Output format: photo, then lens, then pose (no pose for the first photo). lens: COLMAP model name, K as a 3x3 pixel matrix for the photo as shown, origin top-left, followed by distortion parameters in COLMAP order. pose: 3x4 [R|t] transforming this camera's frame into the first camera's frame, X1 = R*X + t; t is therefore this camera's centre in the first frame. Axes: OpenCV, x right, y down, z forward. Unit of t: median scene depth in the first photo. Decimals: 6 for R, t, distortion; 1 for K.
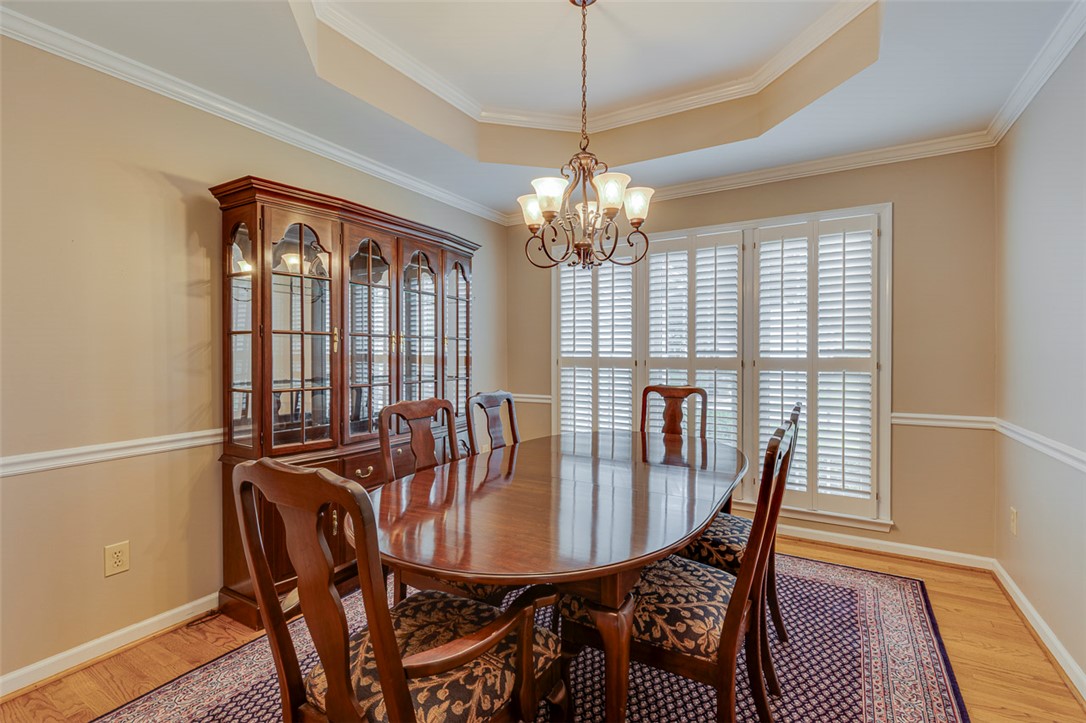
lens RADIAL K [[495.3, 0, 549.1], [0, 495.3, 357.2], [0, 0, 1]] dist [0.009356, -0.000886]
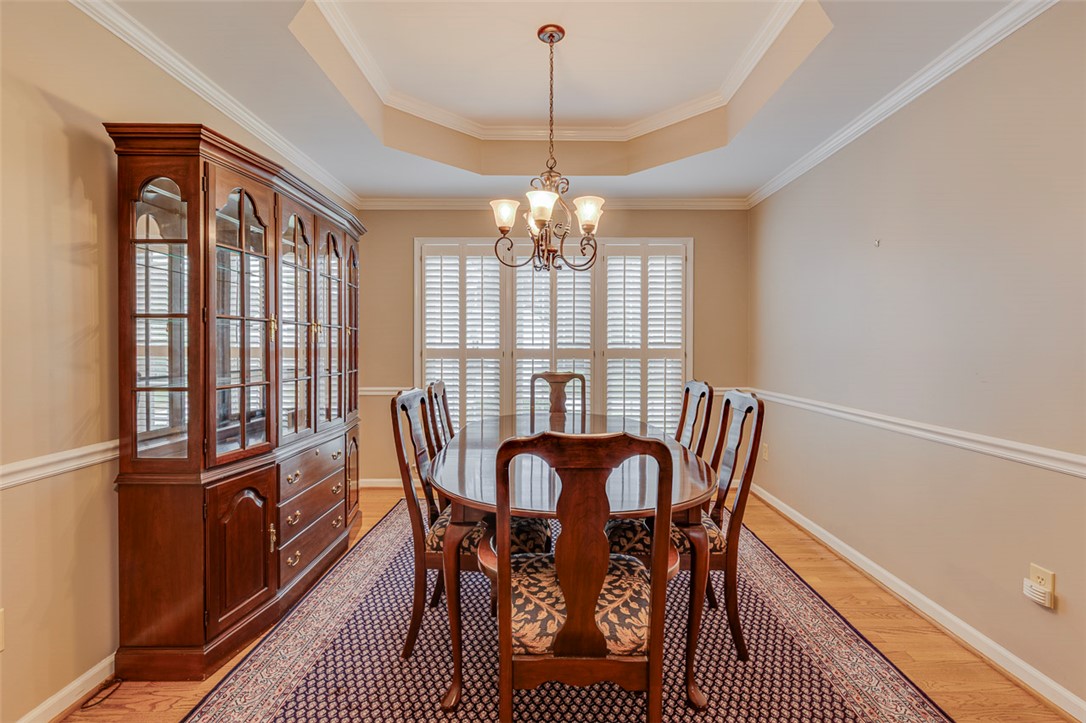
lens RADIAL K [[495.3, 0, 551.9], [0, 495.3, 353.3], [0, 0, 1]] dist [0.009356, -0.000886]
pose [[0.859109, -0.004715, 0.511771, -0.435265], [0.000735, 0.999968, 0.007979, 0.003723], [-0.511792, -0.006478, 0.859085, 0.001100]]
